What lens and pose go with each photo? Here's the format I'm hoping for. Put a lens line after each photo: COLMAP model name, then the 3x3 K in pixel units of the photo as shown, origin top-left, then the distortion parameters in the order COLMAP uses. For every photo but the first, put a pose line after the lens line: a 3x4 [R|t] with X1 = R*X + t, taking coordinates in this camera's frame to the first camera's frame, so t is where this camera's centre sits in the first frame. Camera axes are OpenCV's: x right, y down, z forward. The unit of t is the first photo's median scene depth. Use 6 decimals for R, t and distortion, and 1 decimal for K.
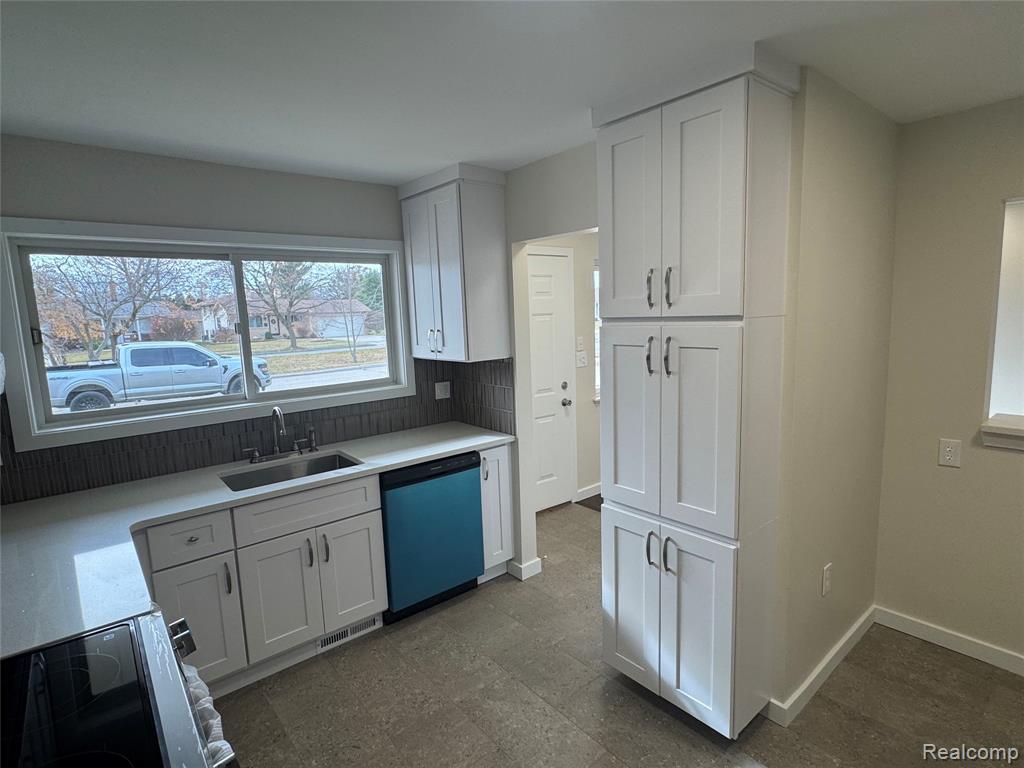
lens RADIAL K [[535.3, 0, 512.3], [0, 535.3, 381.9], [0, 0, 1]] dist [-0.002325, 0.000852]
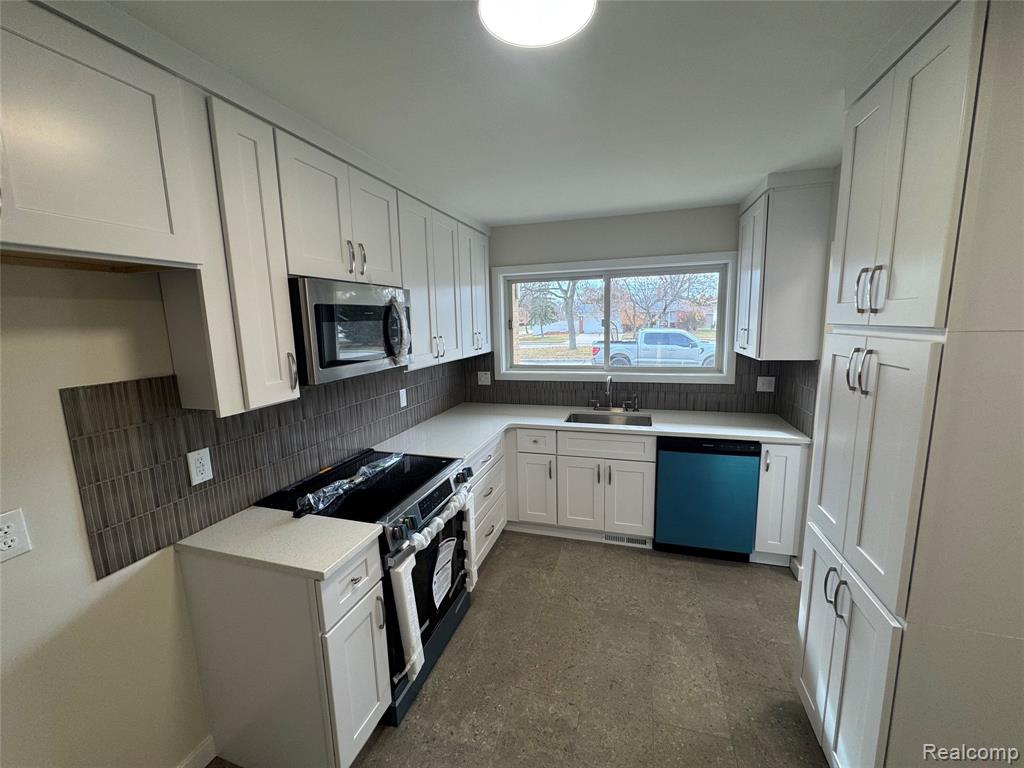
lens RADIAL K [[409.7, 0, 511.0], [0, 409.7, 381.7], [0, 0, 1]] dist [-0.000079, -0.000428]
pose [[0.548759, 0.145404, -0.823239, 0.344913], [-0.103890, 0.988985, 0.105427, -0.029653], [0.829500, 0.027672, 0.557820, 0.120707]]
